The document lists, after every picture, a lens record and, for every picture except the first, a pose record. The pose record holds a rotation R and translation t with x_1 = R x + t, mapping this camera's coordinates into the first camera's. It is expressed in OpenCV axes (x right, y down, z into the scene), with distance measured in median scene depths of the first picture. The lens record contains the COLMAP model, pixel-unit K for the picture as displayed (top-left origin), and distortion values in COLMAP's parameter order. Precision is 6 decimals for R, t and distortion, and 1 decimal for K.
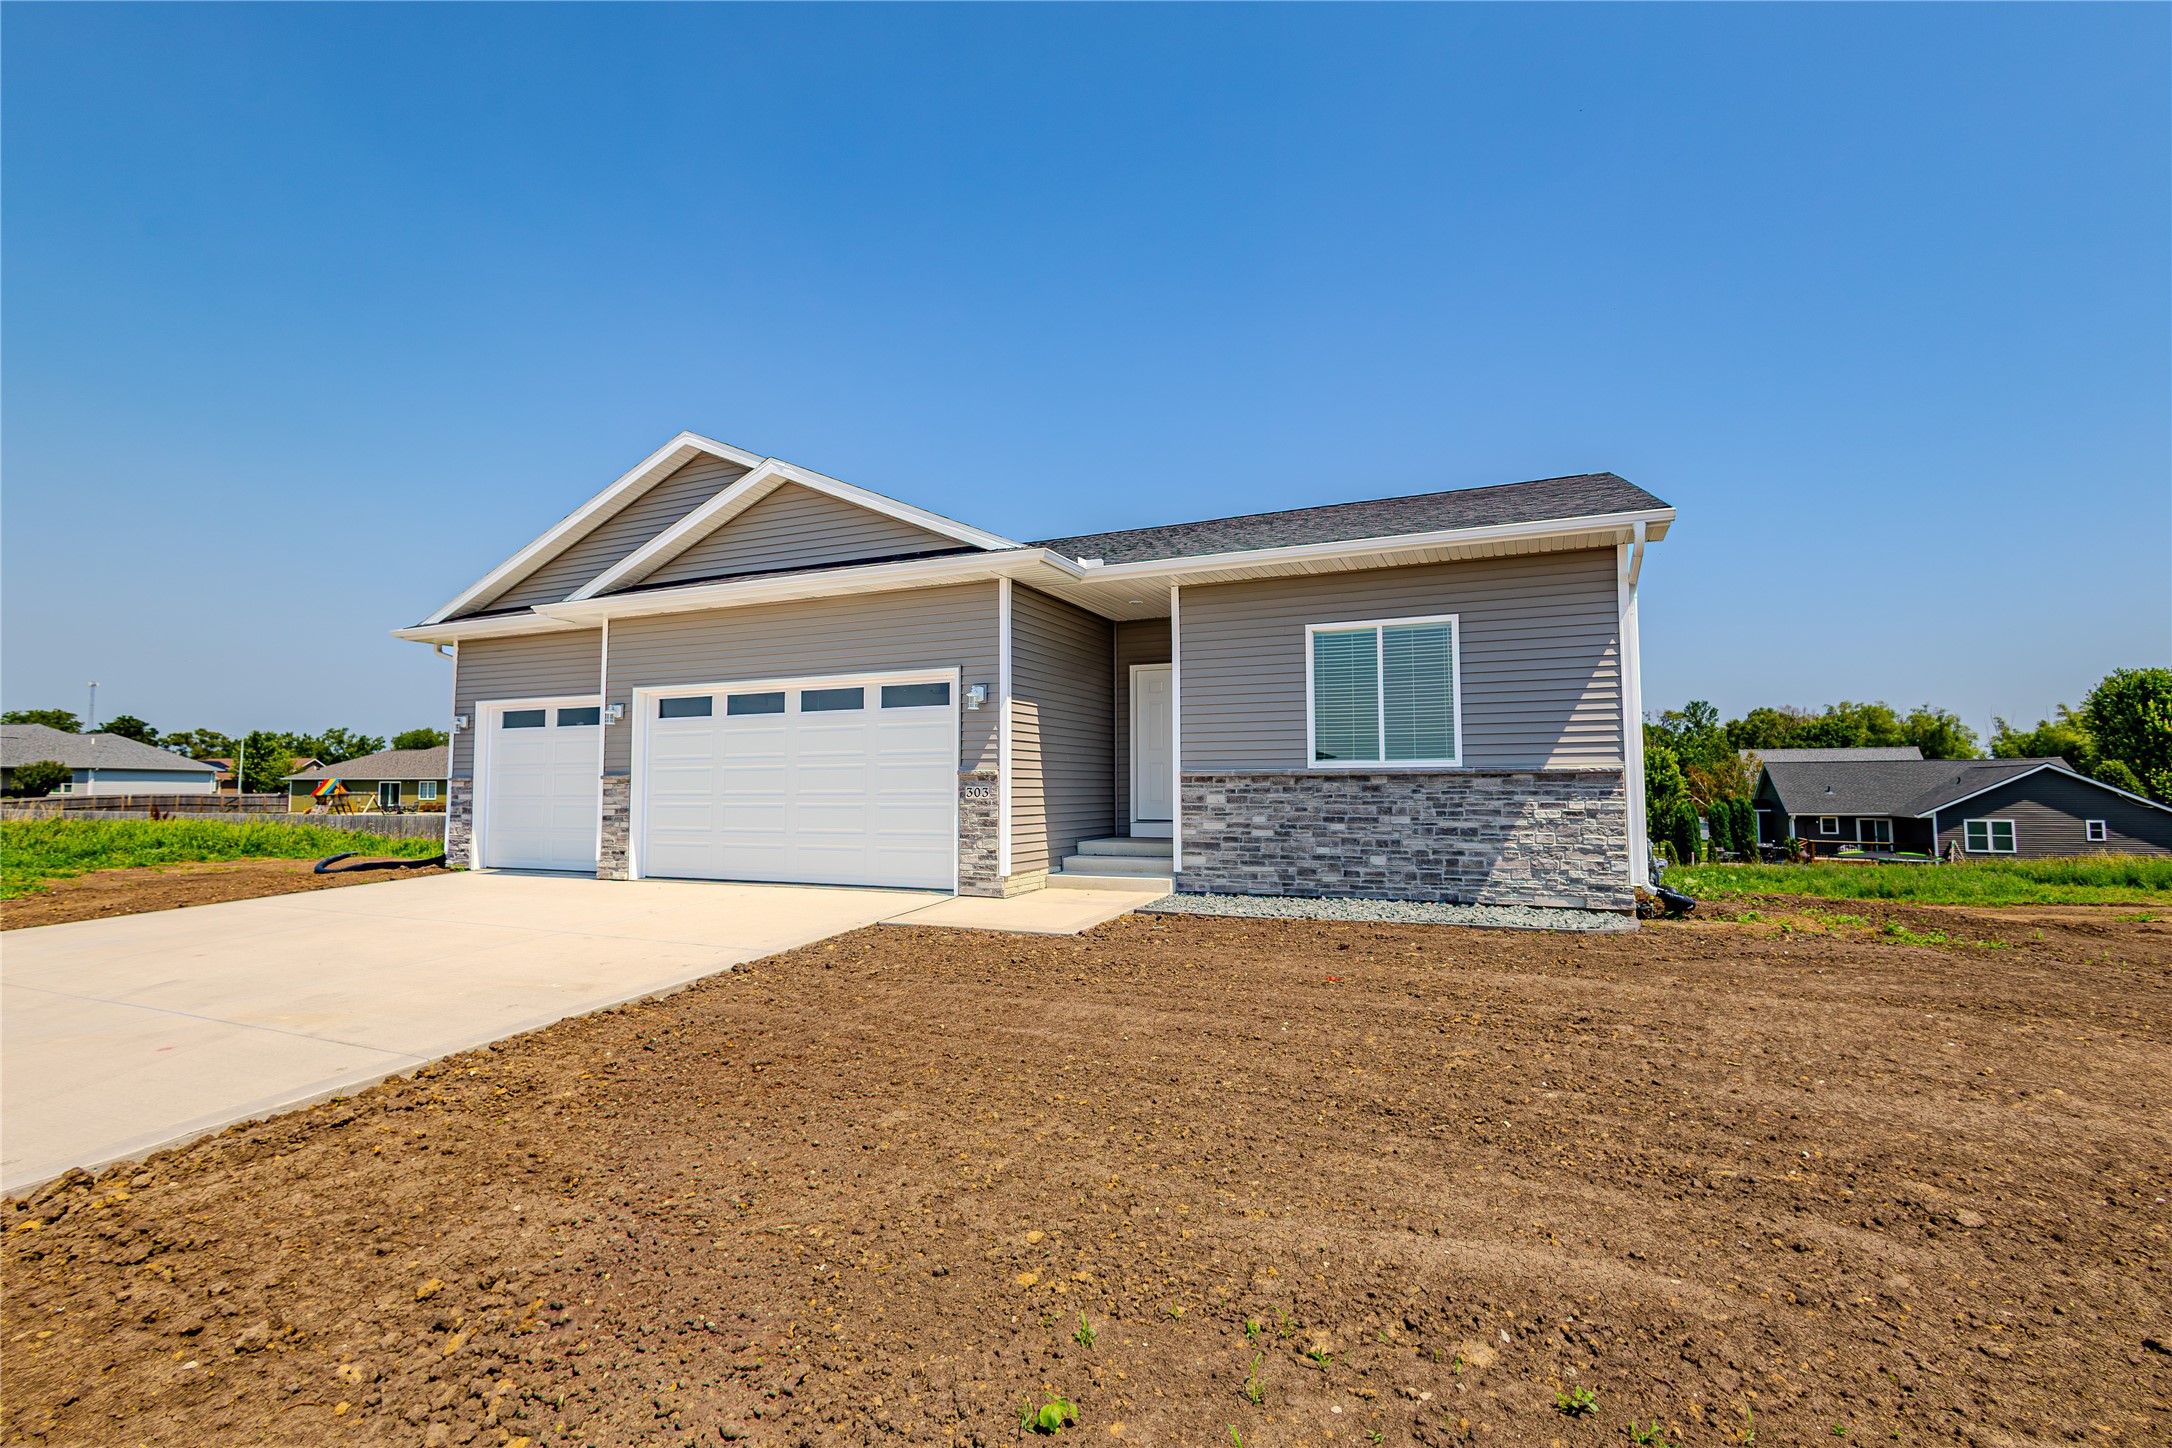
lens RADIAL K [[1012.1, 0, 1072.6], [0, 1012.1, 723.7], [0, 0, 1]] dist [0.015983, -0.005209]
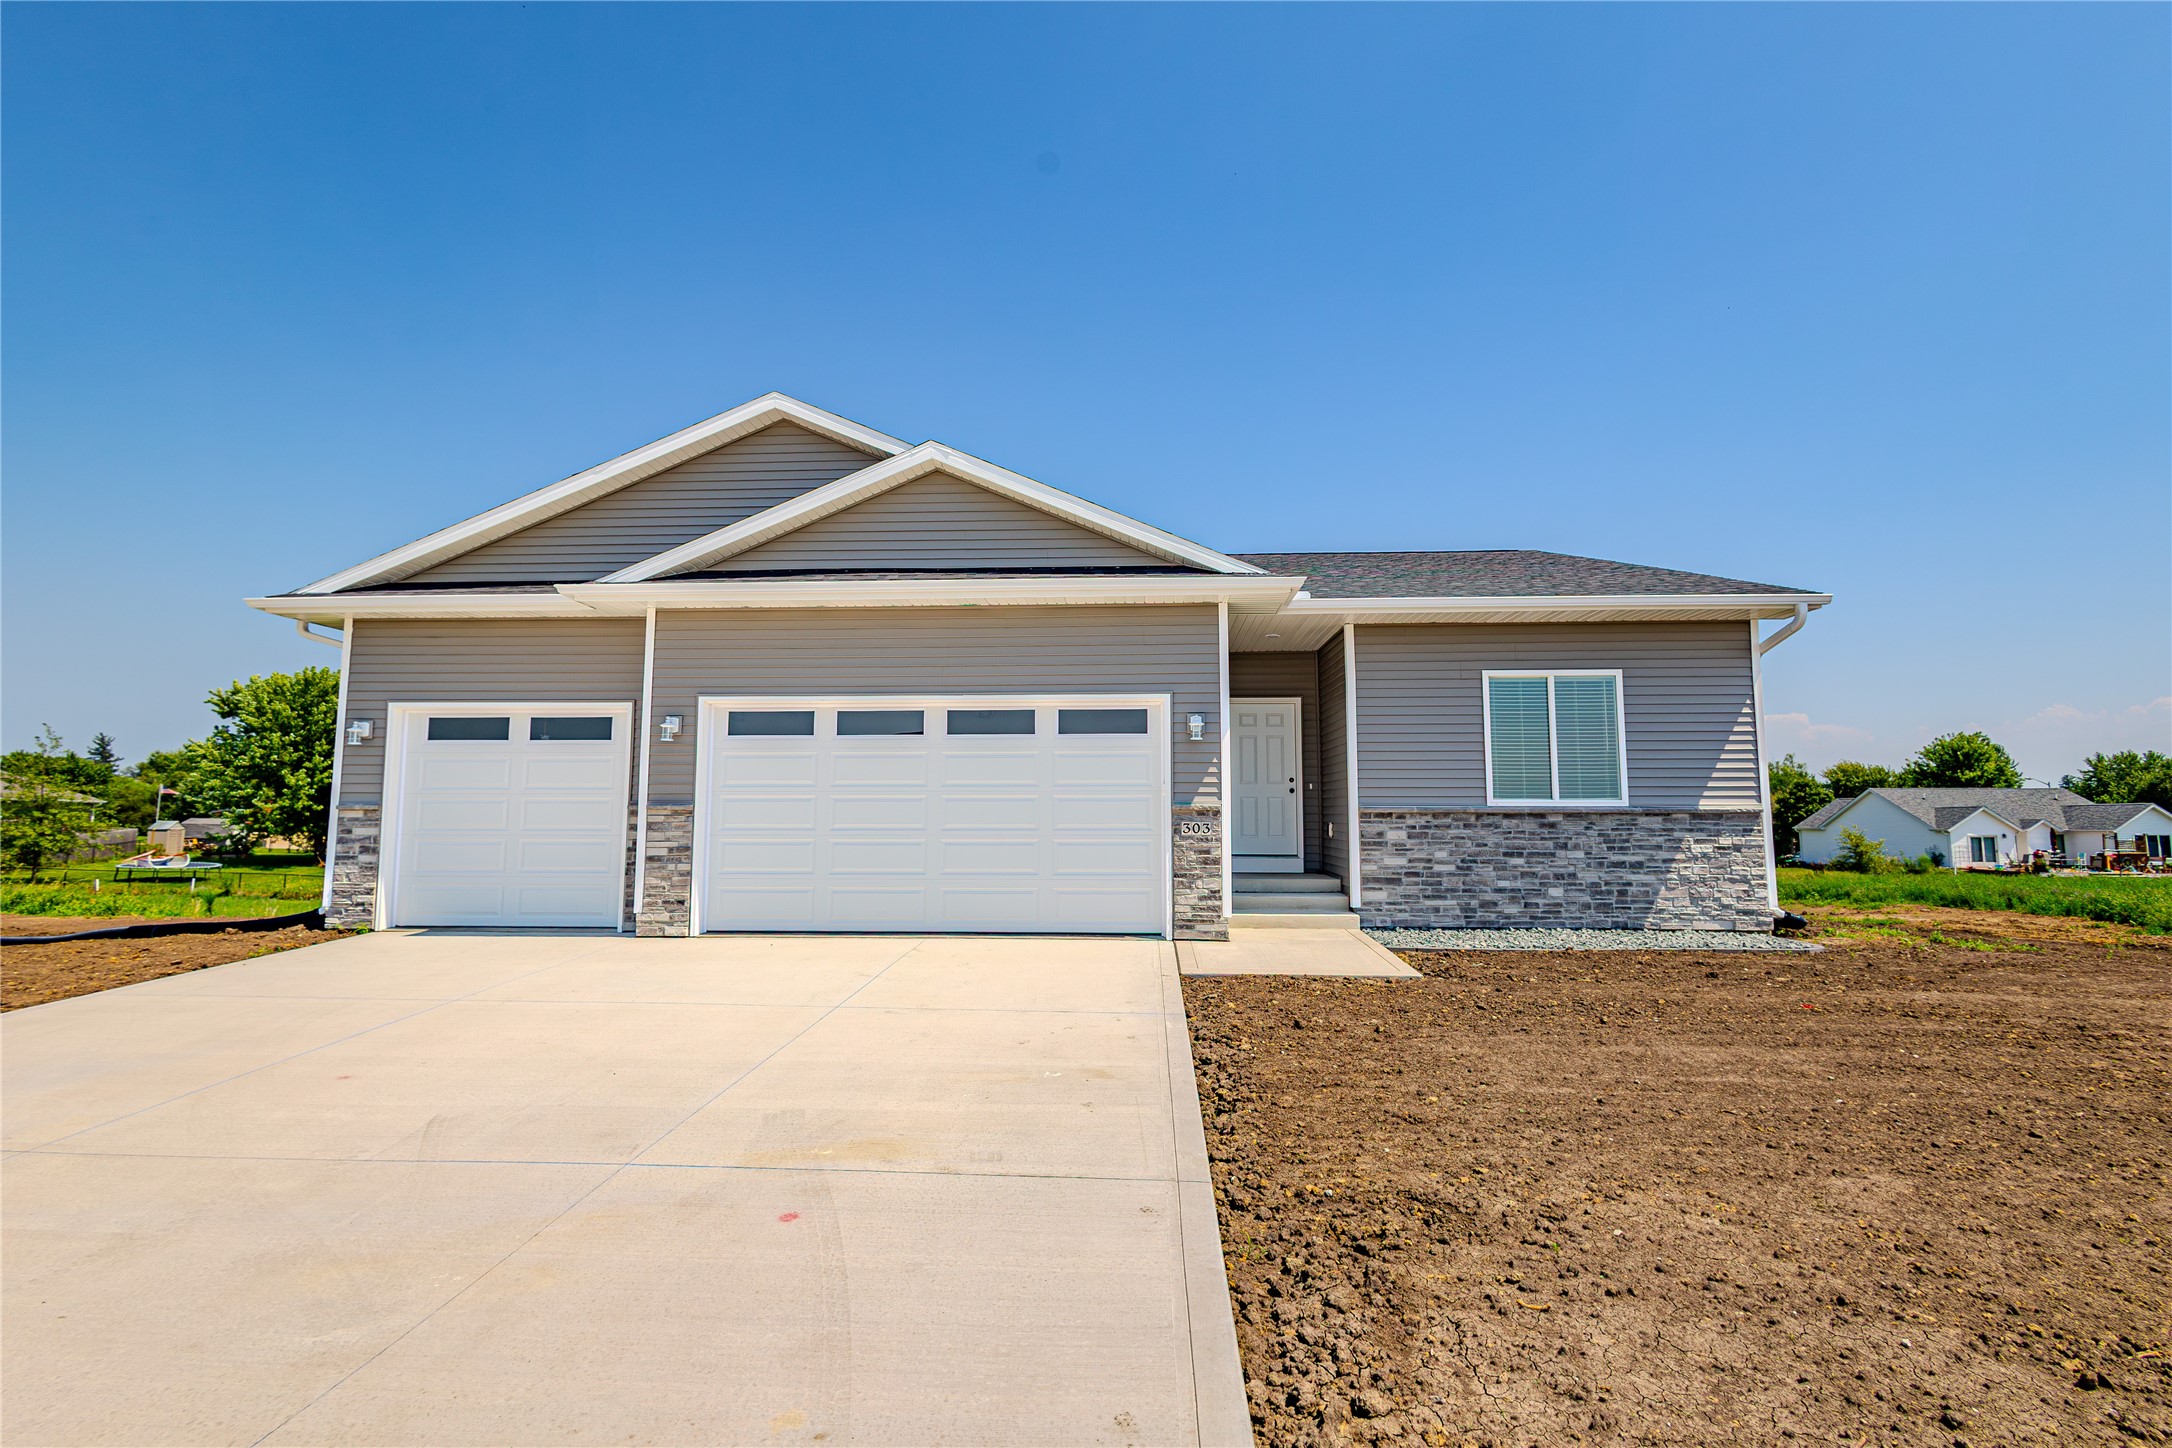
lens RADIAL K [[1012.1, 0, 1083.5], [0, 1012.1, 724.7], [0, 0, 1]] dist [0.015983, -0.005209]
pose [[0.928682, 0.038549, 0.368868, -0.542306], [-0.028269, 0.999048, -0.033234, 0.006287], [-0.369798, 0.020437, 0.928887, 0.167757]]
